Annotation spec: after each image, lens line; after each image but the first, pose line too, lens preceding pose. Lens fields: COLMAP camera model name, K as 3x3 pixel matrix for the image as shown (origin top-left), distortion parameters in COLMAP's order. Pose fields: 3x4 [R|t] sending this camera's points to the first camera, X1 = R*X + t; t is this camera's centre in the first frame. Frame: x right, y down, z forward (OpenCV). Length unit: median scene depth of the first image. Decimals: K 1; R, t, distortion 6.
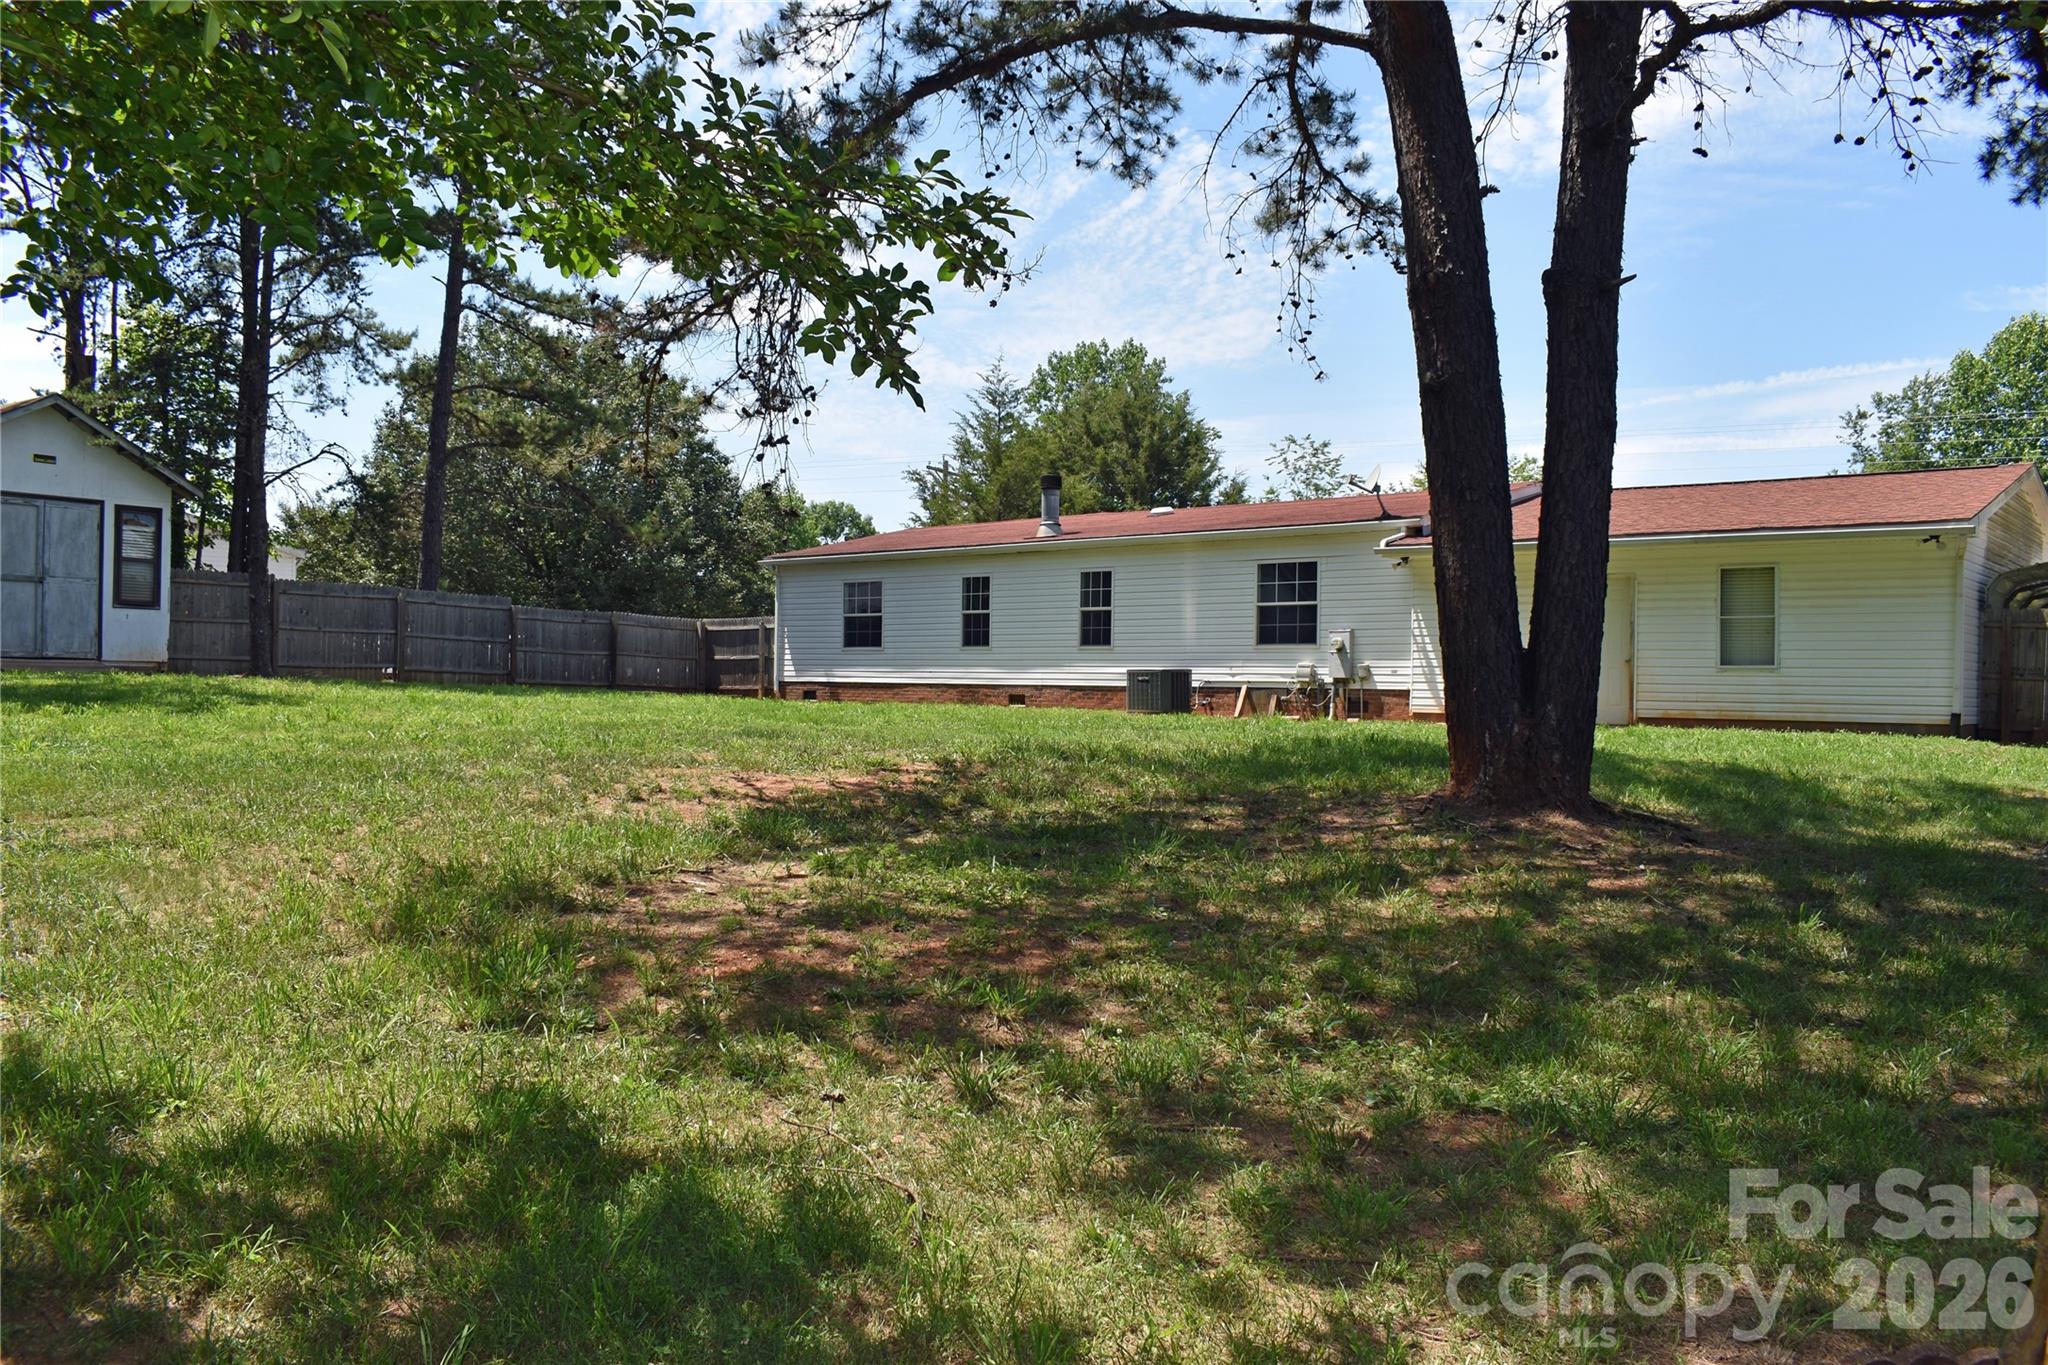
lens RADIAL K [[1608.9, 0, 1030.2], [0, 1608.9, 677.4], [0, 0, 1]] dist [-0.097520, 0.020479]
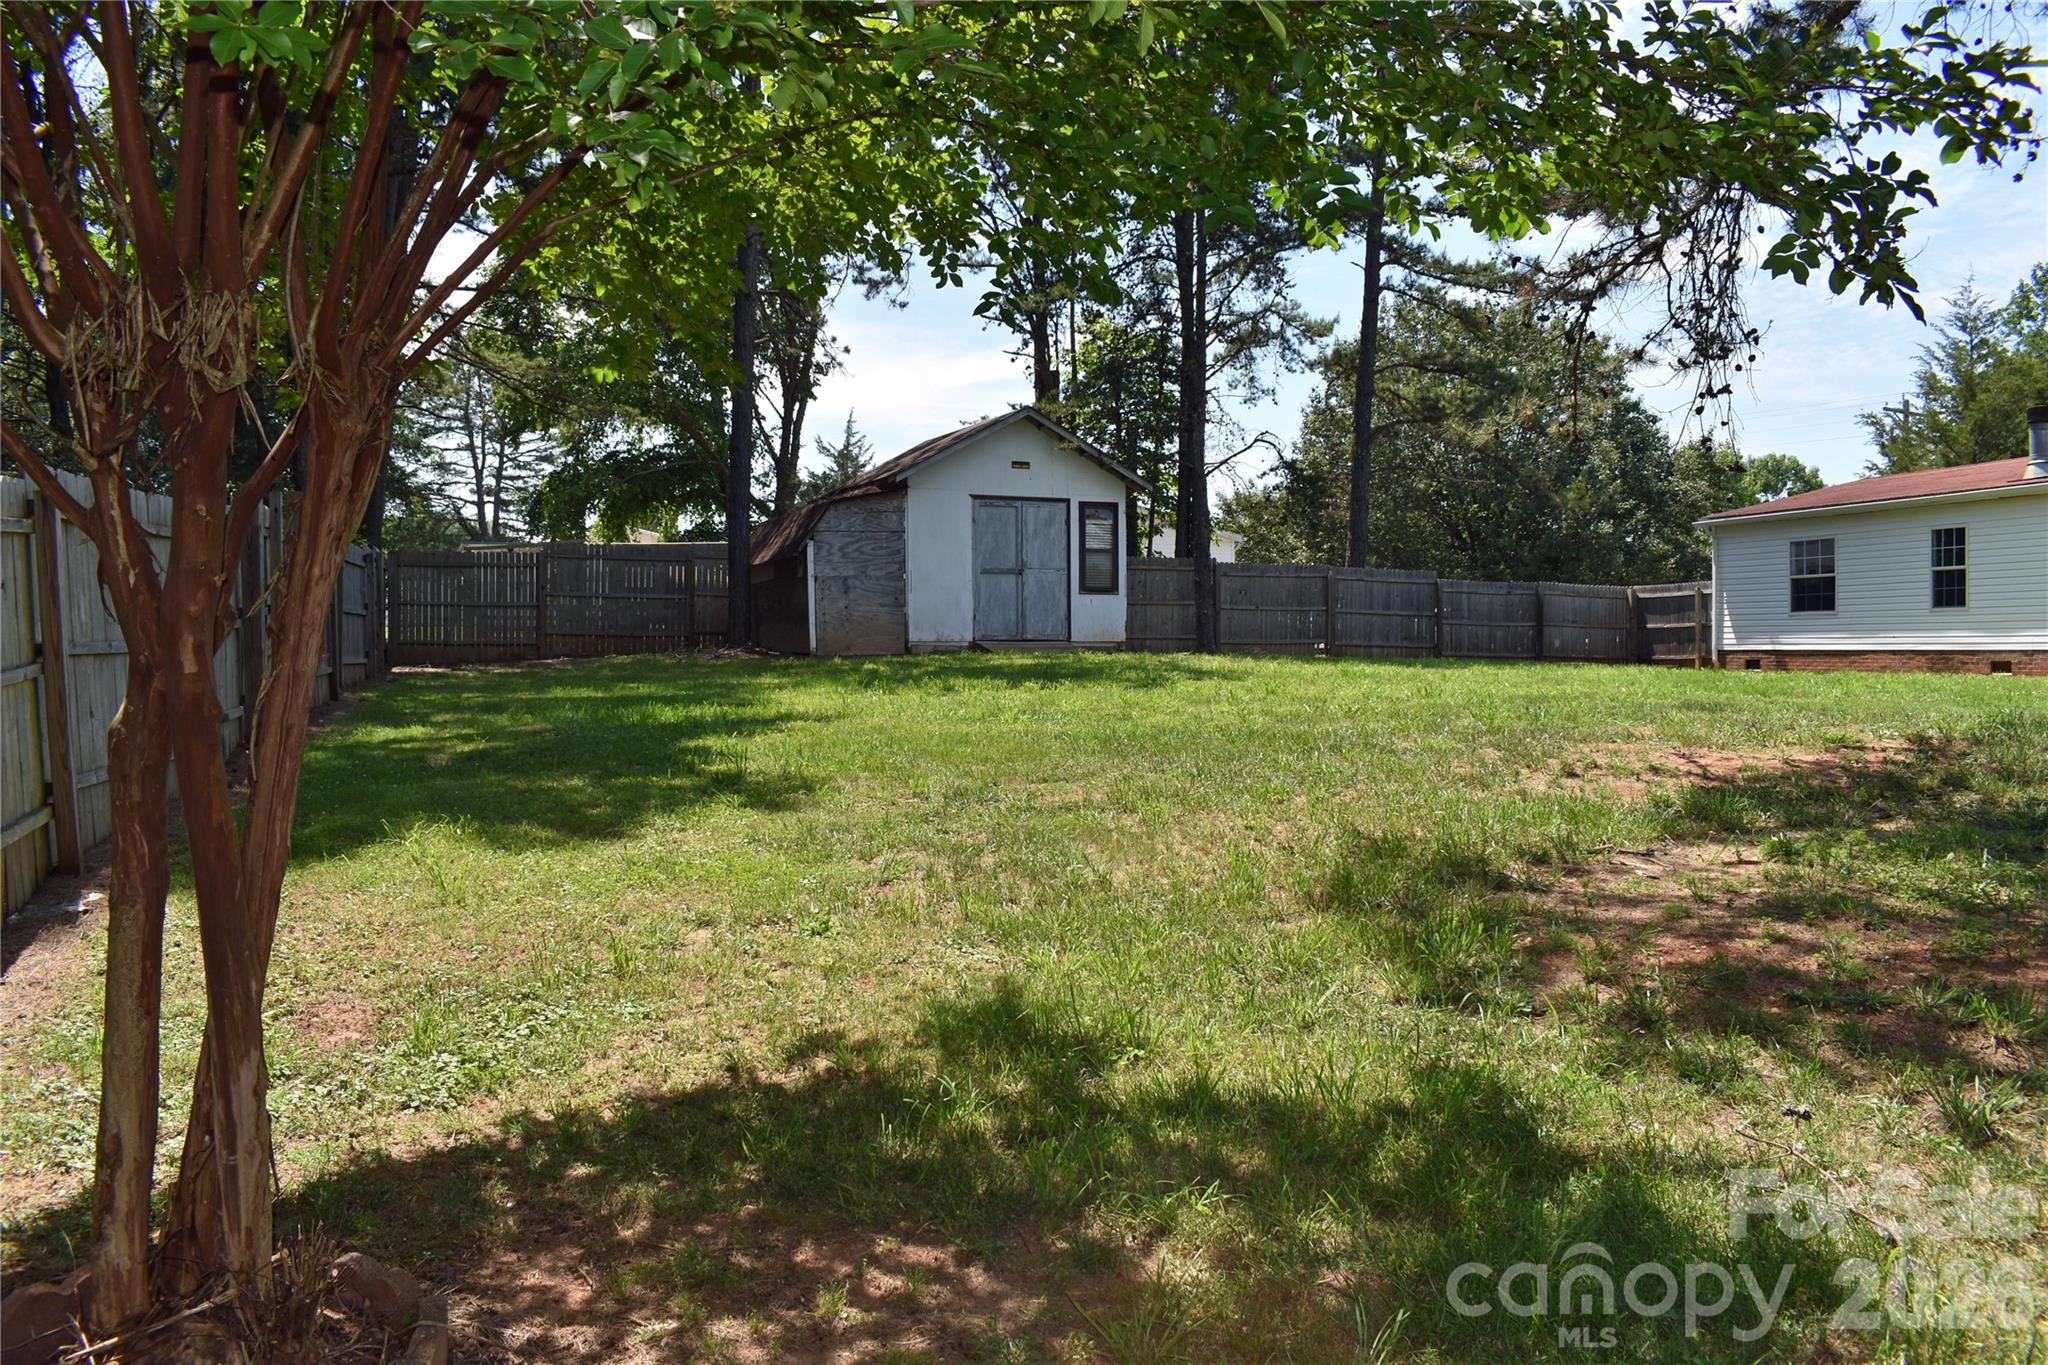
lens RADIAL K [[1608.9, 0, 1019.8], [0, 1608.9, 692.4], [0, 0, 1]] dist [-0.097520, 0.020479]
pose [[0.841764, -0.002959, -0.539838, -0.003029], [0.017432, 0.999613, 0.021701, -0.000077], [0.539565, -0.027678, 0.841489, 0.005348]]
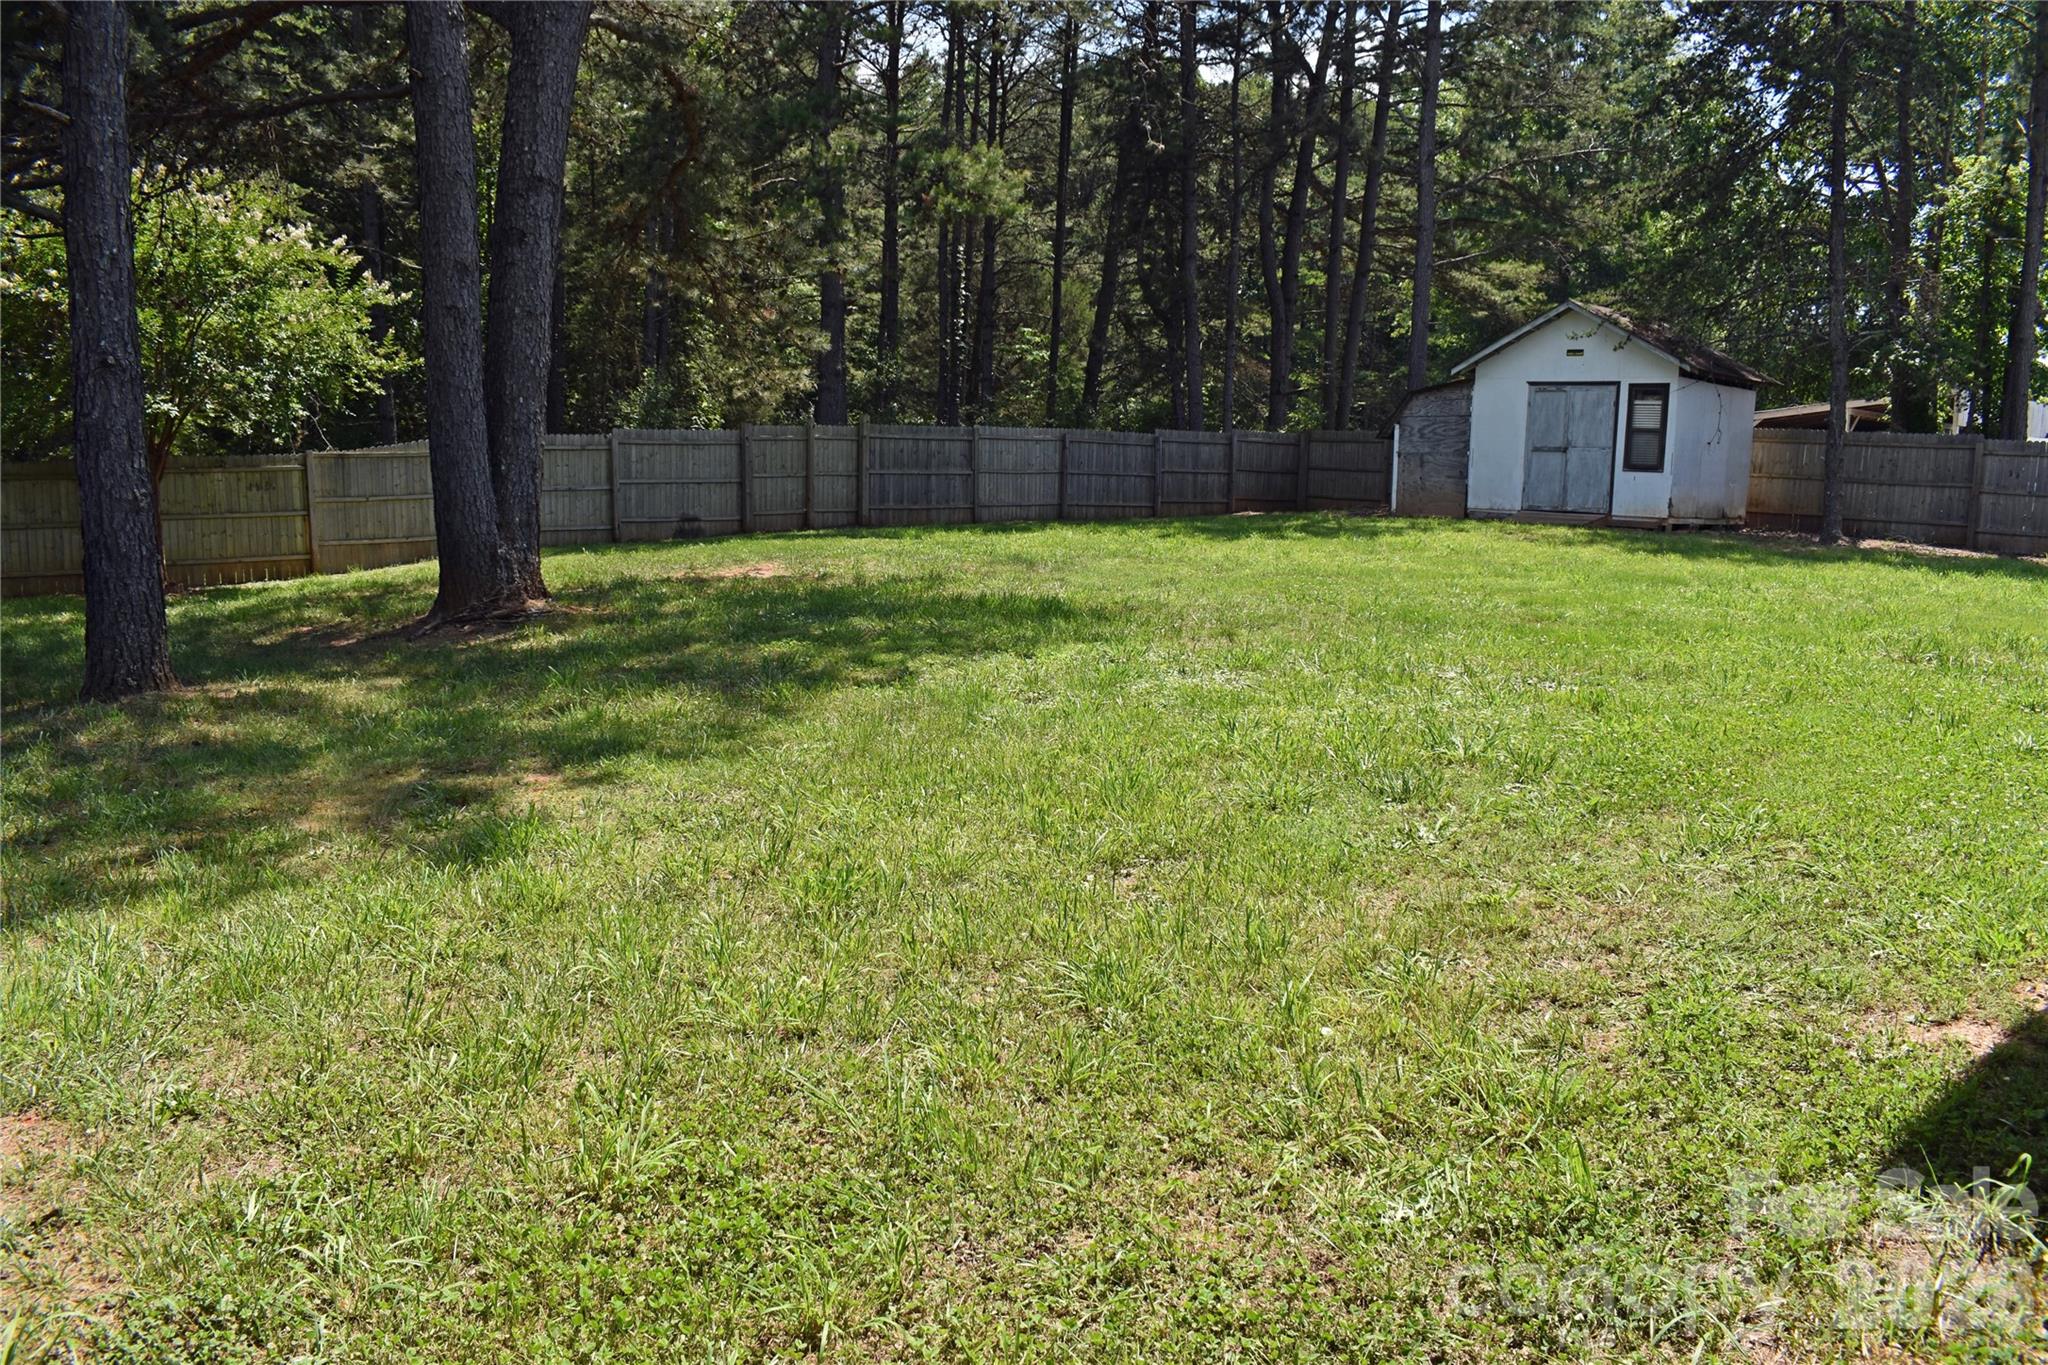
lens RADIAL K [[1608.9, 0, 1023.5], [0, 1608.9, 685.9], [0, 0, 1]] dist [-0.097520, 0.020479]
pose [[-0.183447, 0.110736, -0.976773, 0.730679], [-0.030067, 0.992538, 0.118170, -0.011899], [0.982570, 0.051047, -0.178748, 0.812427]]
